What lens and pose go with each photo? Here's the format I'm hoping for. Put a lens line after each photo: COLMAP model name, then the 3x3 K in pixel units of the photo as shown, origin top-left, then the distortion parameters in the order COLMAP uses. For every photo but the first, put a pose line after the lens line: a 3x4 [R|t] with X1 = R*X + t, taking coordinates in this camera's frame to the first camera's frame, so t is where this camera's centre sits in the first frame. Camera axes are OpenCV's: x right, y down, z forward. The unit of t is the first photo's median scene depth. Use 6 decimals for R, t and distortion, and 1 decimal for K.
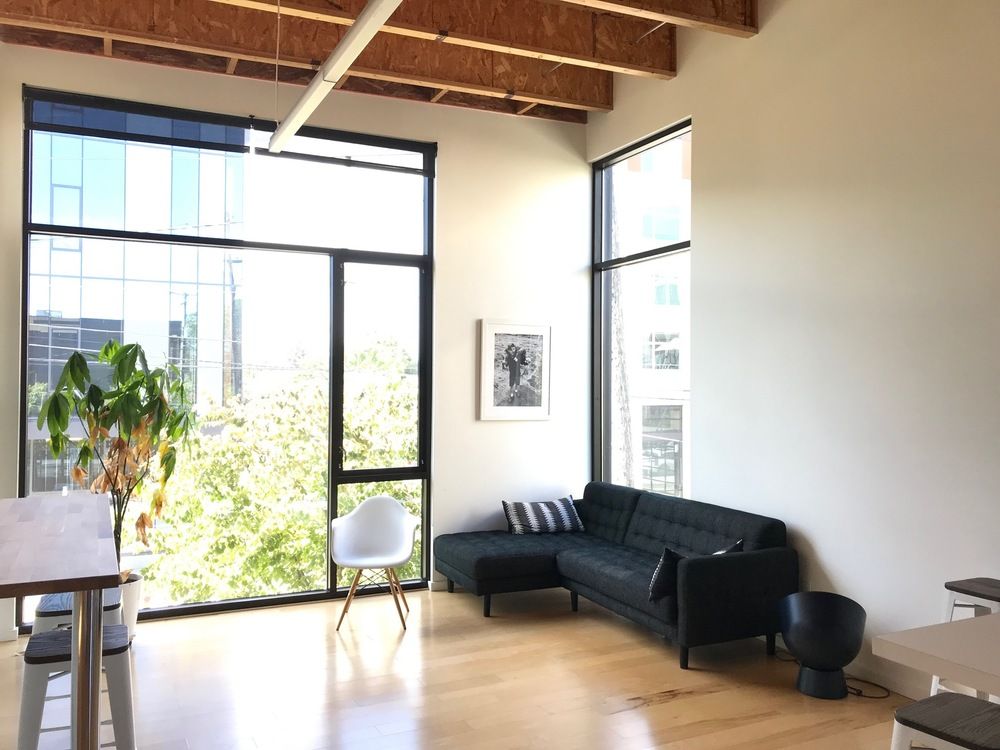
lens RADIAL K [[823.9, 0, 501.3], [0, 823.9, 366.5], [0, 0, 1]] dist [0.096328, -0.094937]
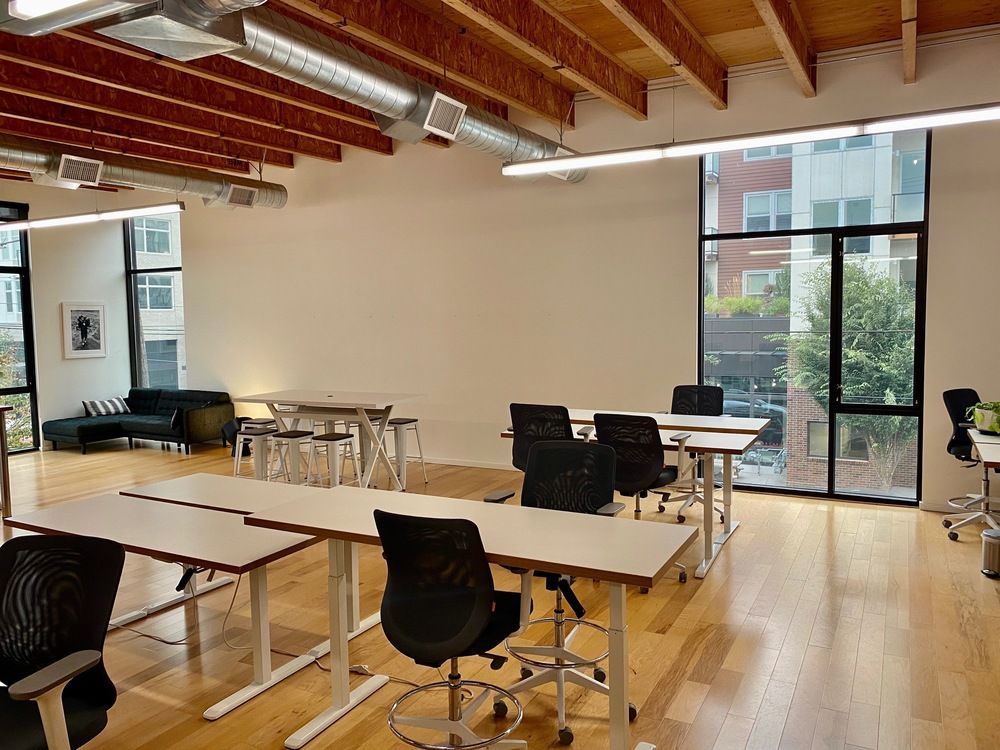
lens RADIAL K [[765.6, 0, 500.0], [0, 765.6, 375.0], [0, 0, 1]] dist [-0.004714, -0.000643]
pose [[0.815943, -0.061839, 0.574815, -0.228194], [0.005411, 0.995036, 0.099366, -0.064855], [-0.578107, -0.077966, 0.812228, -0.987935]]
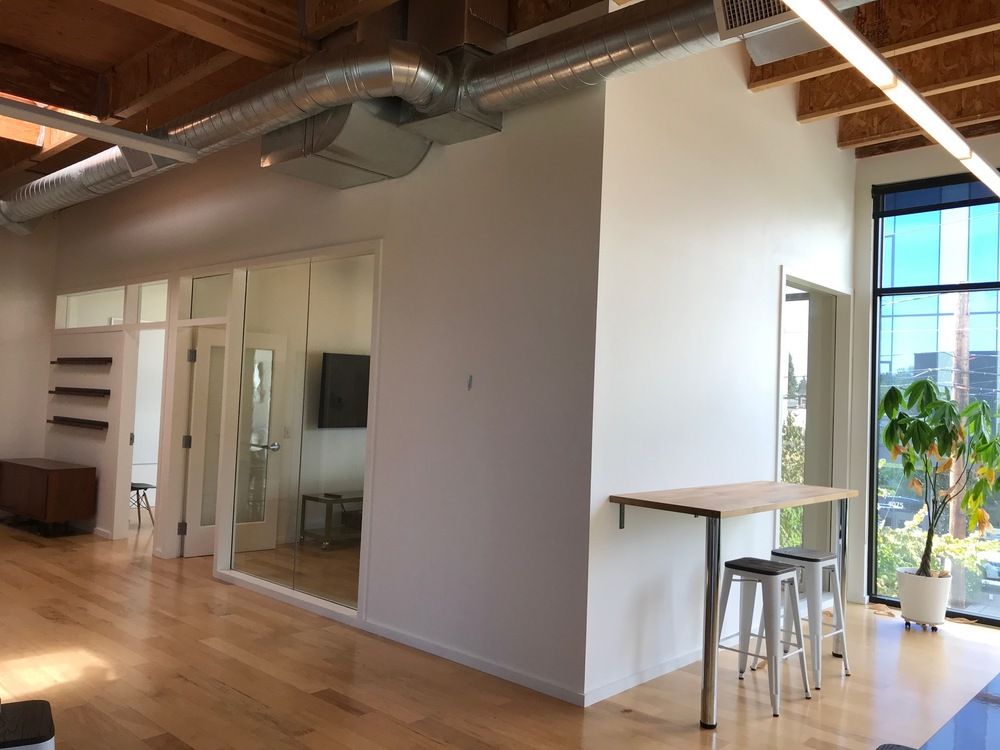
lens RADIAL K [[823.9, 0, 501.3], [0, 823.9, 366.5], [0, 0, 1]] dist [0.096328, -0.094937]
pose [[0.368982, -0.027188, -0.929039, 0.362160], [-0.021823, 0.999043, -0.037904, 0.011586], [0.929180, 0.034260, 0.368035, -0.019961]]
